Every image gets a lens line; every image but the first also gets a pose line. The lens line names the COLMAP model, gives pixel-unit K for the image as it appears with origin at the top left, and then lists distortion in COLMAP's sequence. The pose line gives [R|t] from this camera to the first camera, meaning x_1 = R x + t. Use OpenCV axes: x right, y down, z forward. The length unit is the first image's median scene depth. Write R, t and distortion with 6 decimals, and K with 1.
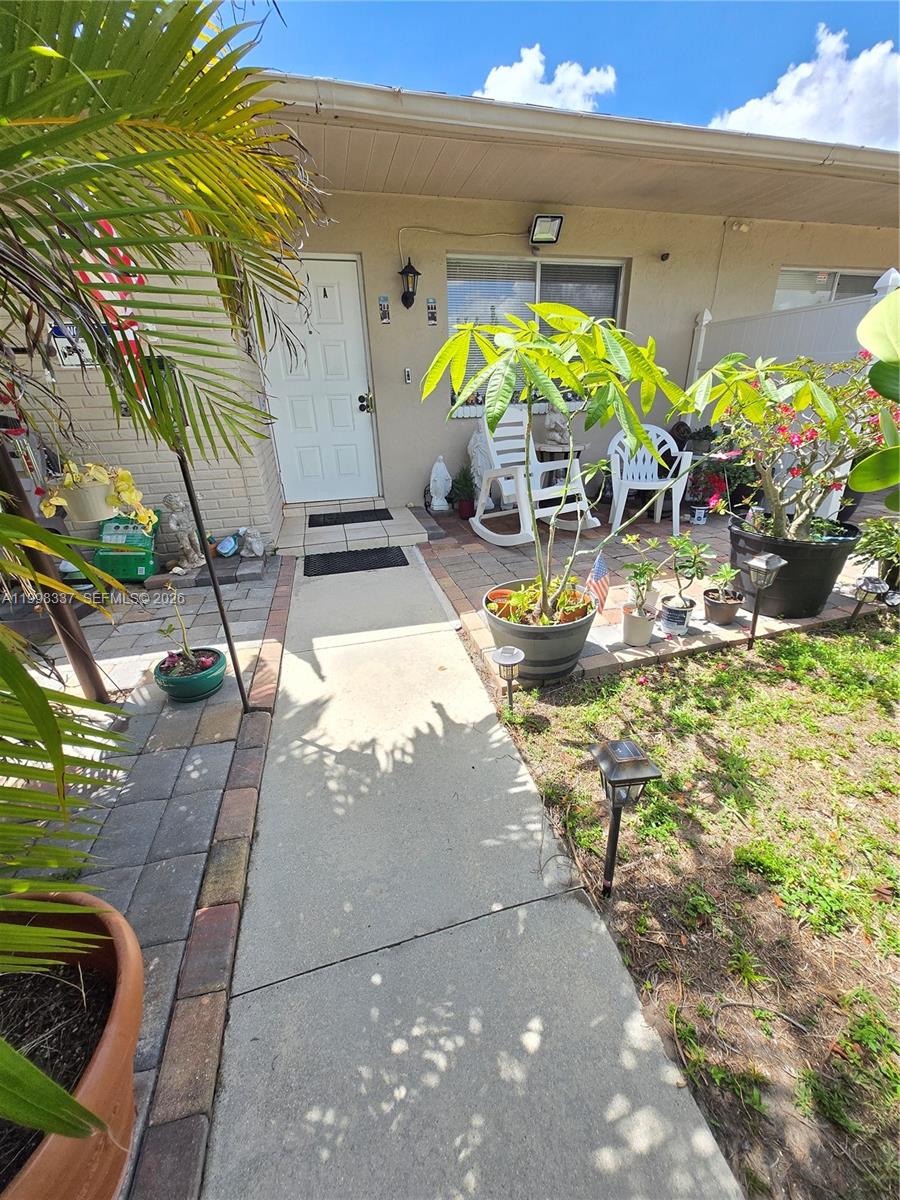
lens RADIAL K [[466.9, 0, 450.0], [0, 466.9, 600.0], [0, 0, 1]] dist [0.000905, 0.000758]
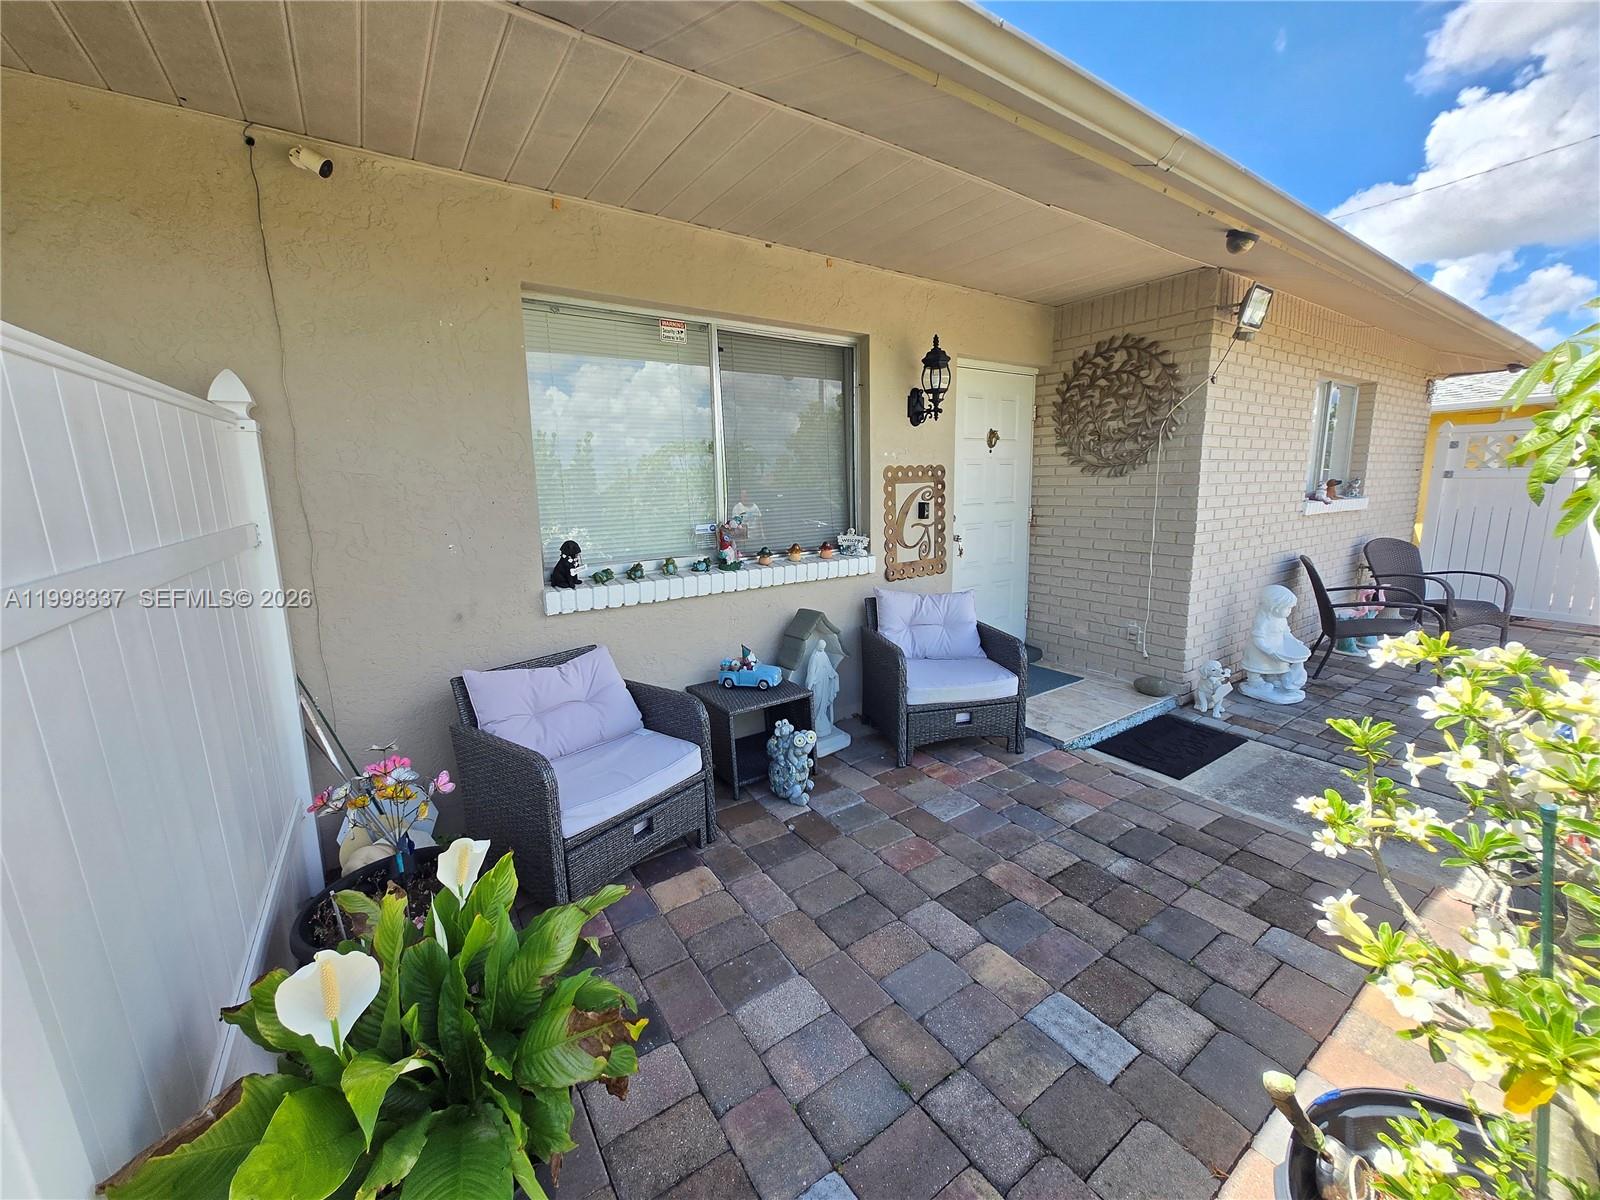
lens RADIAL K [[622.6, 0, 801.3], [0, 622.6, 583.4], [0, 0, 1]] dist [0.000905, 0.000758]
pose [[0.945387, -0.046622, 0.322598, 0.889328], [0.131280, 0.960356, -0.245931, -0.385521], [-0.298343, 0.274850, 0.914029, 0.630238]]
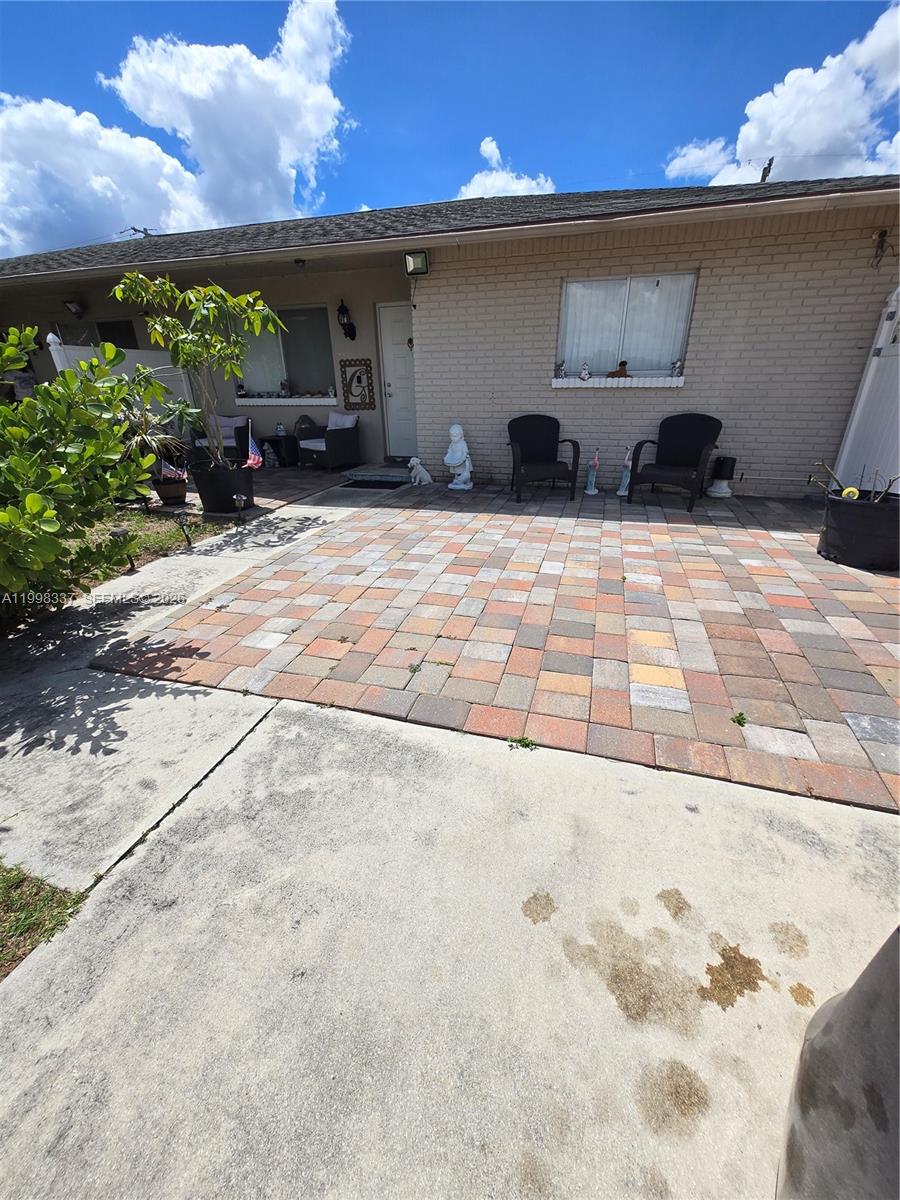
lens RADIAL K [[466.9, 0, 450.0], [0, 466.9, 600.0], [0, 0, 1]] dist [0.000905, 0.000758]
pose [[0.844293, 0.240862, -0.478701, 2.641618], [-0.226804, 0.969955, 0.088022, -0.149283], [0.485519, 0.034255, 0.873555, 0.117536]]
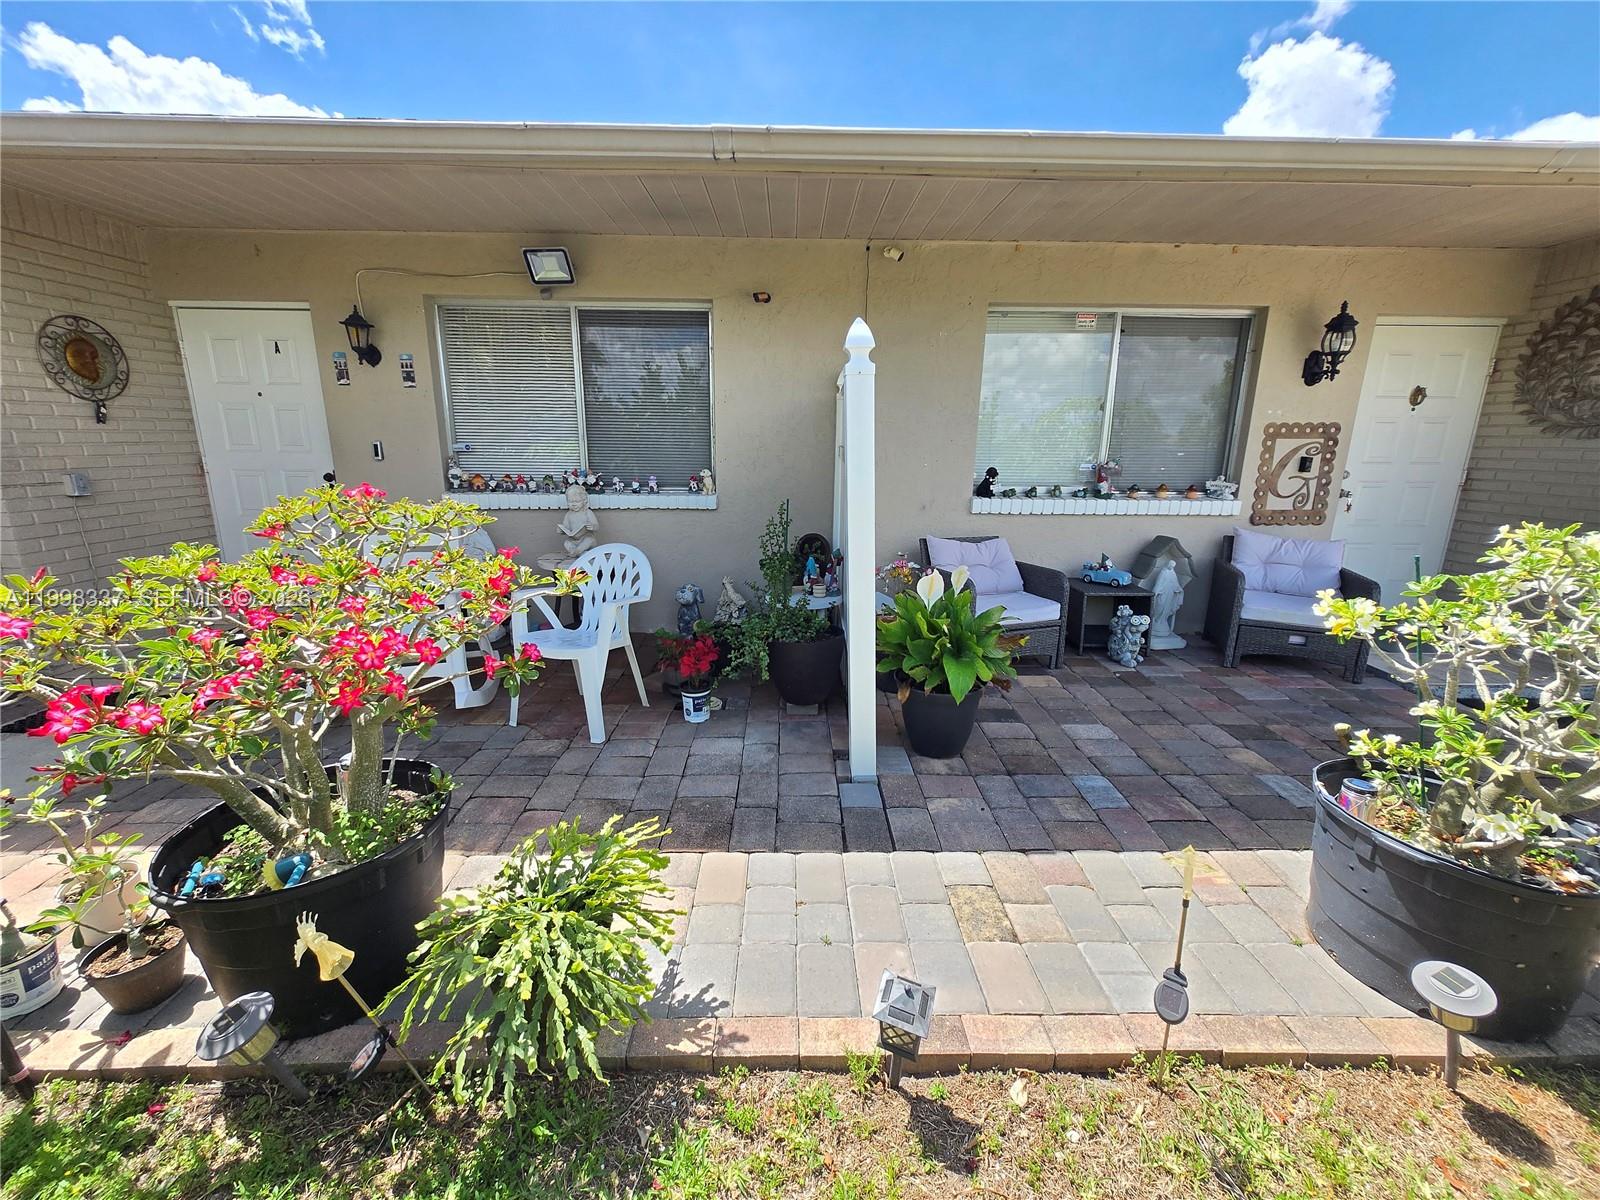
lens RADIAL K [[622.6, 0, 801.3], [0, 622.6, 583.4], [0, 0, 1]] dist [0.000905, 0.000758]
pose [[0.966979, 0.091162, -0.237996, 0.828732], [-0.135670, 0.974652, -0.177897, -0.210198], [0.215746, 0.204312, 0.954835, 0.281075]]
